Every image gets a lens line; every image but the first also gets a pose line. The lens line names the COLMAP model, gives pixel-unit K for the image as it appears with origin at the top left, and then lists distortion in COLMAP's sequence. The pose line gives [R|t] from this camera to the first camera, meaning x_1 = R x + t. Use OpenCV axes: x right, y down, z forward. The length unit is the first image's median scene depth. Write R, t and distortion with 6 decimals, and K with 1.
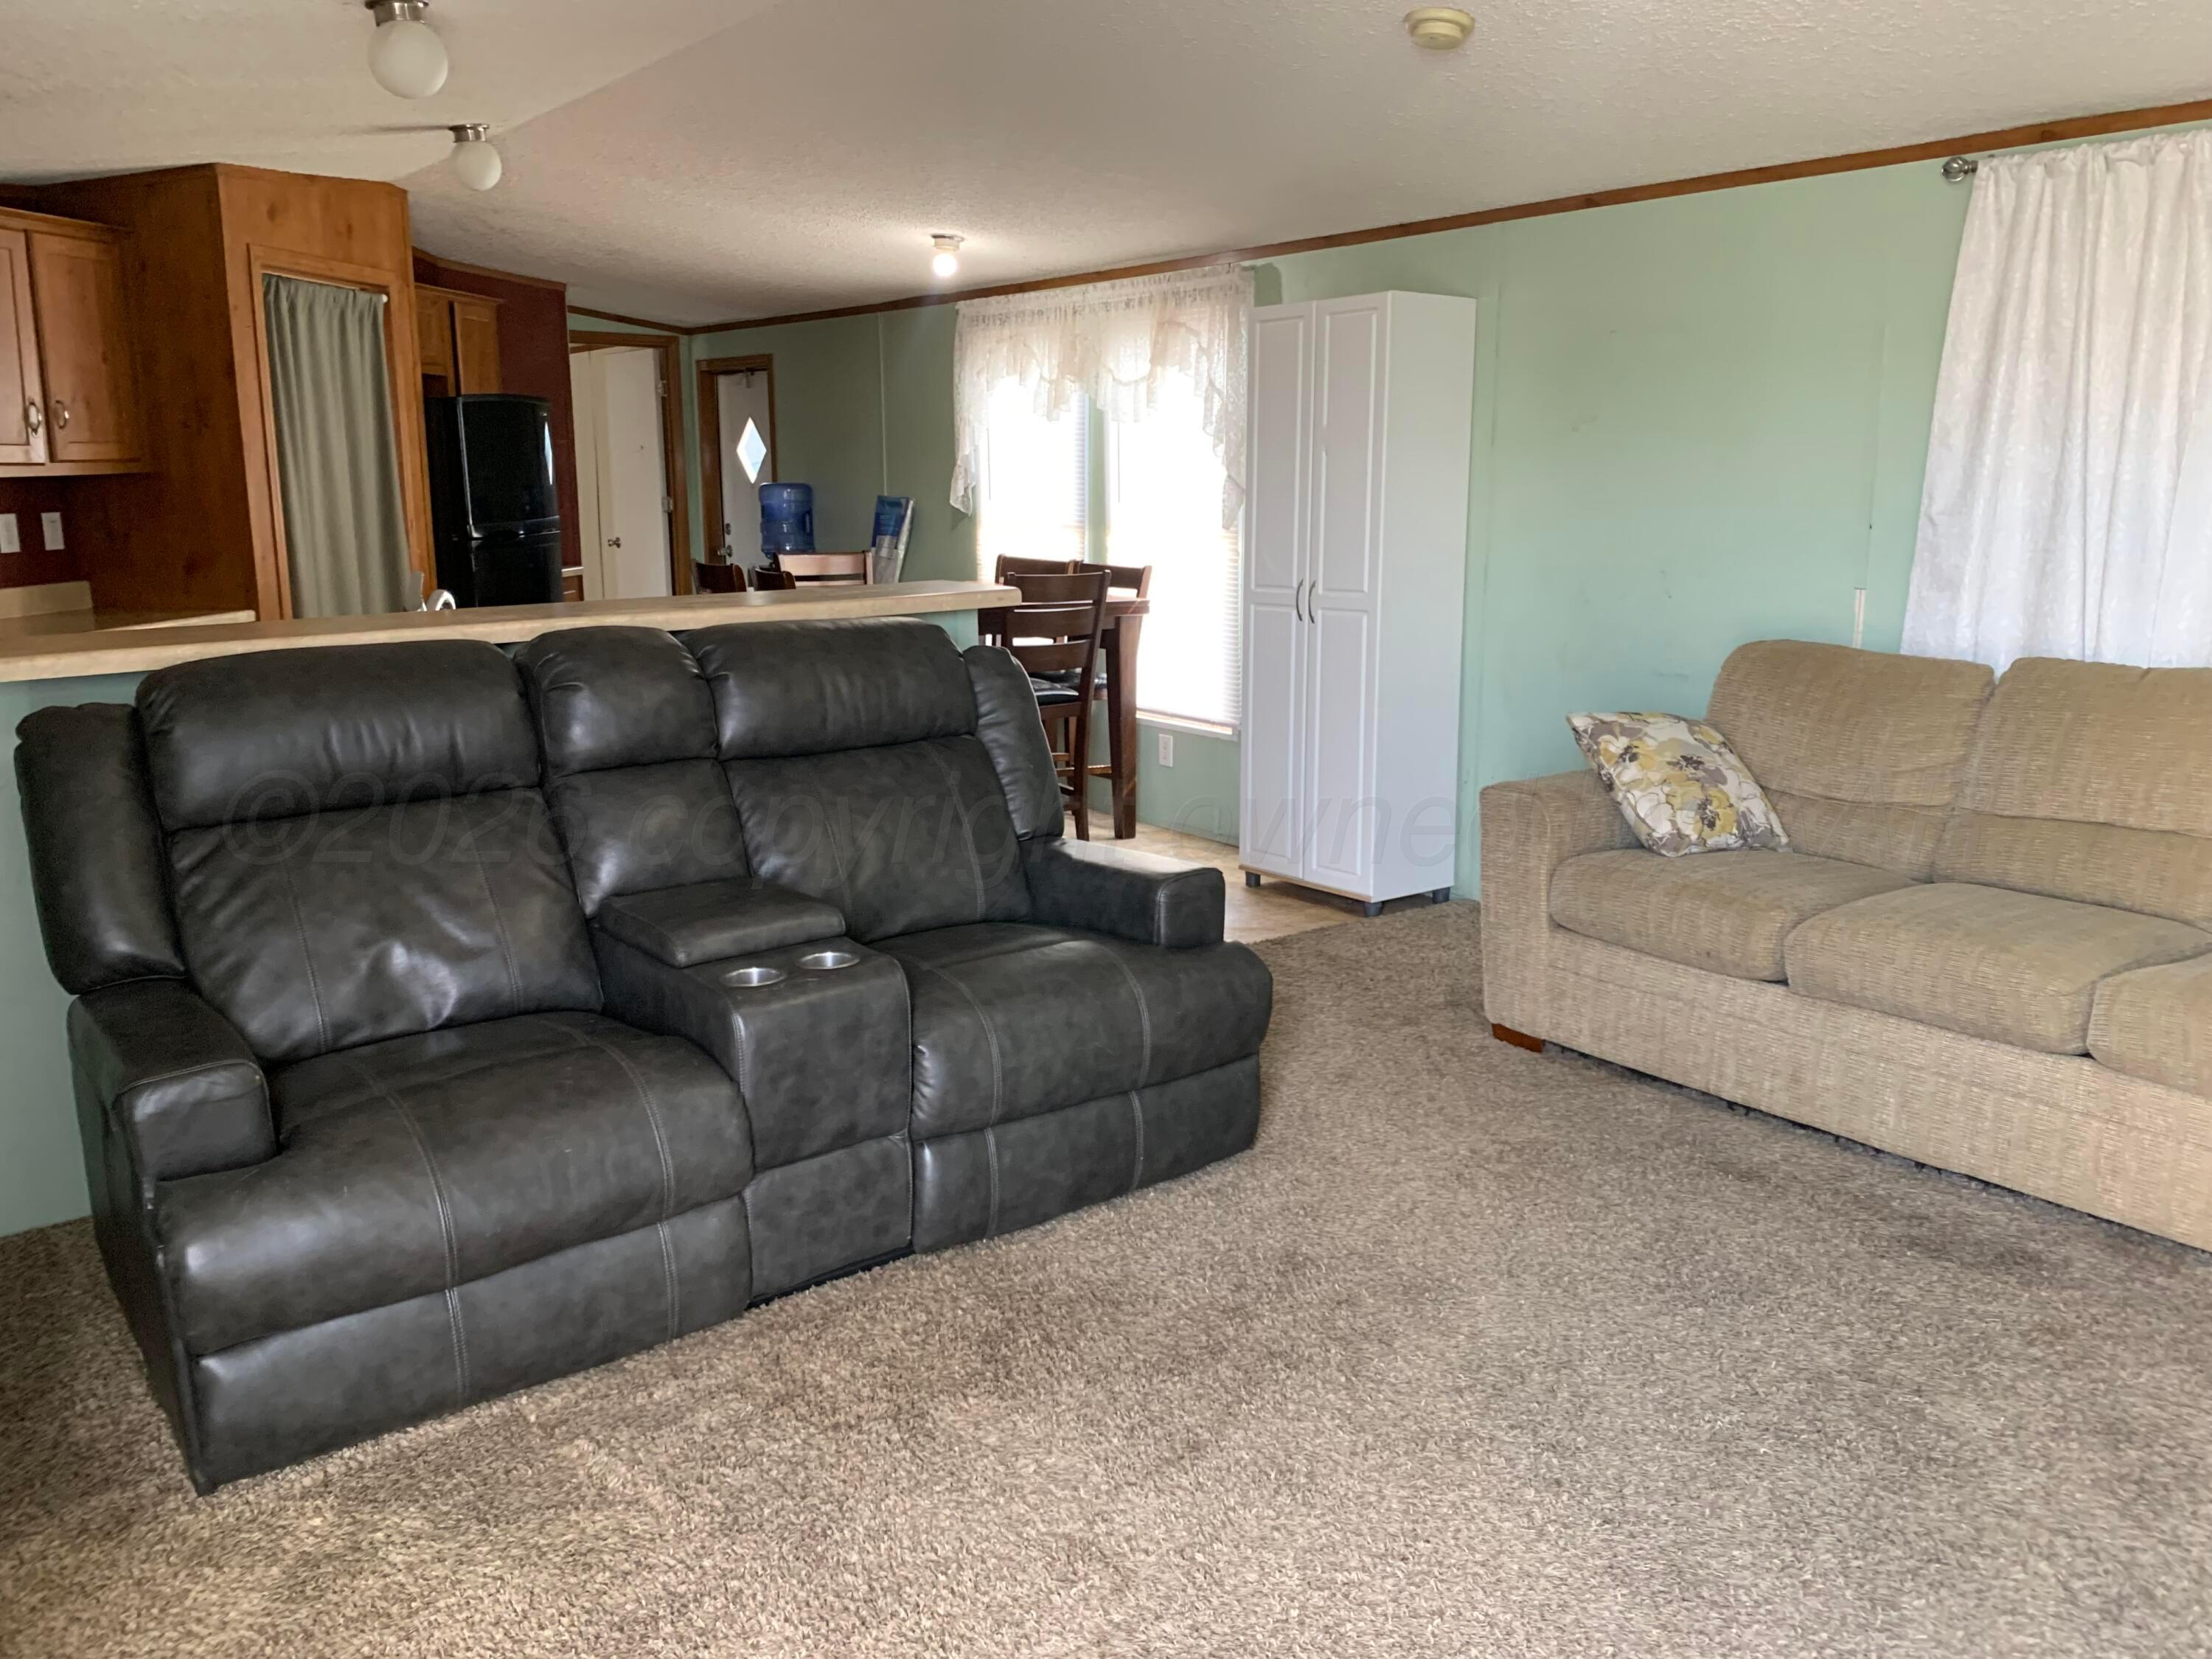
lens RADIAL K [[1705.9, 0, 1109.2], [0, 1705.9, 835.2], [0, 0, 1]] dist [0.037354, -0.043962]
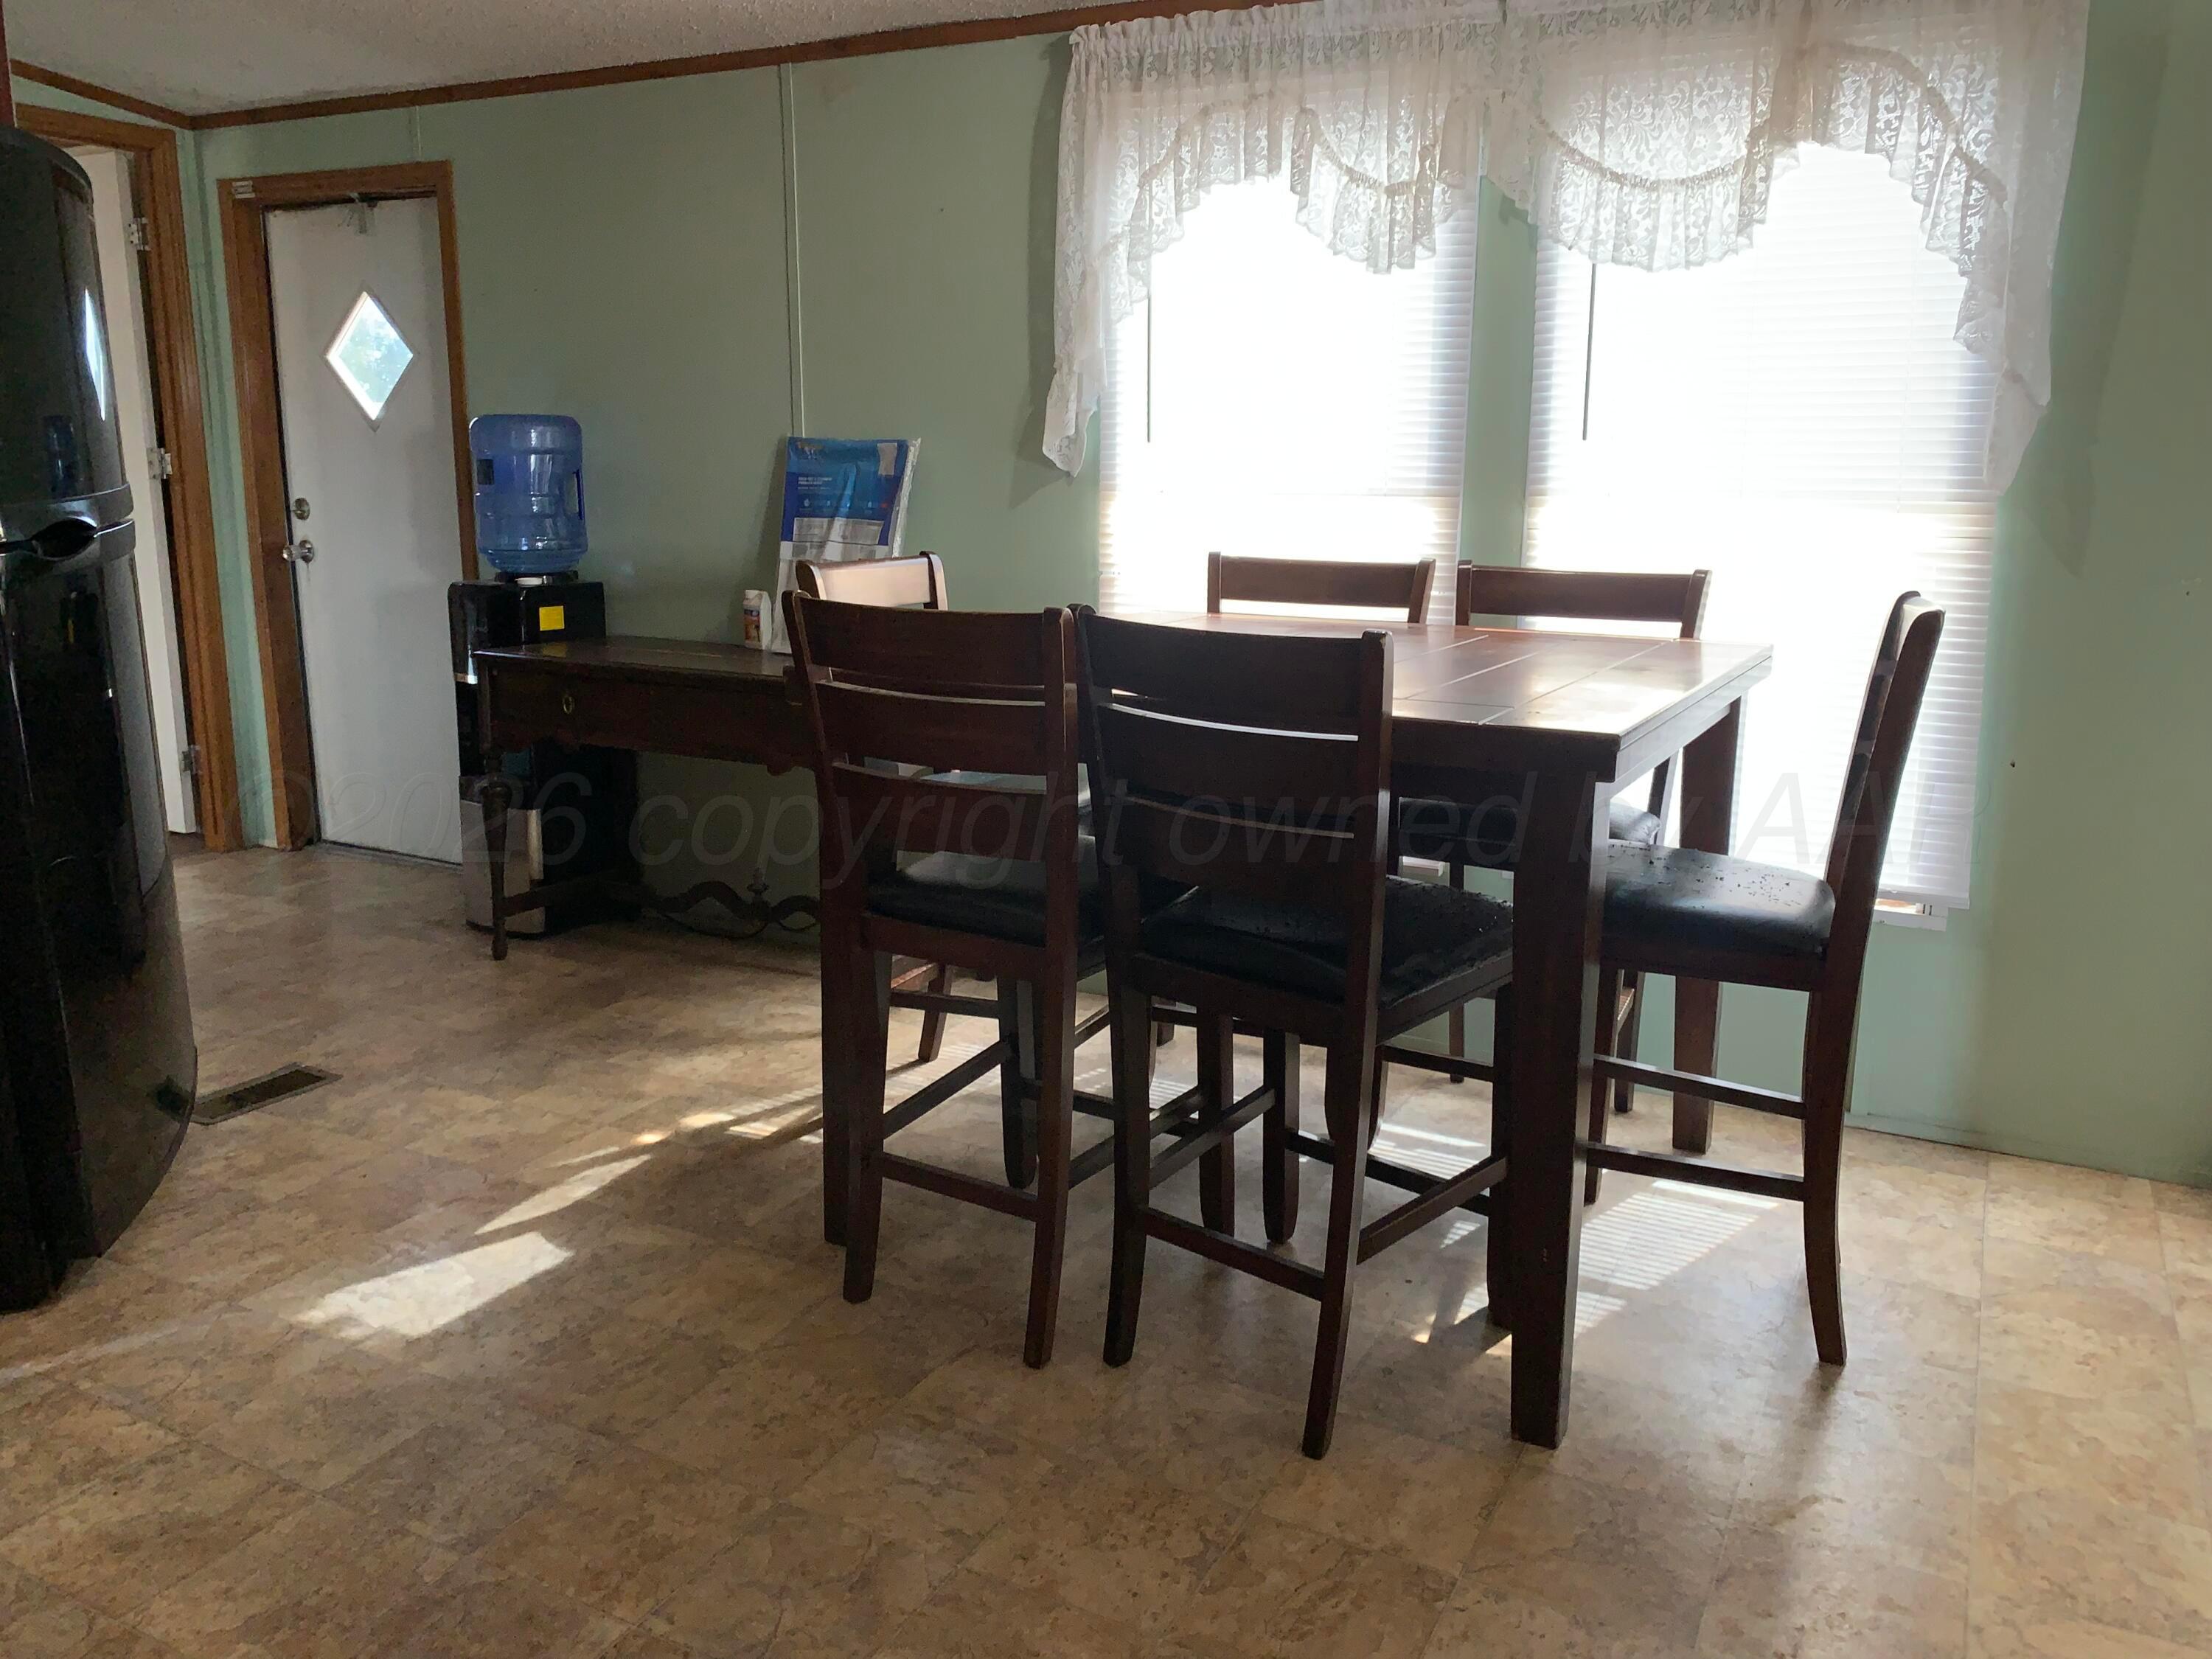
lens RADIAL K [[1705.9, 0, 1106.1], [0, 1705.9, 819.3], [0, 0, 1]] dist [0.037354, -0.043962]
pose [[0.907110, -0.092121, 0.410688, -0.237006], [0.088328, 0.995691, 0.028247, -0.081483], [-0.411521, 0.010652, 0.911338, 0.441384]]
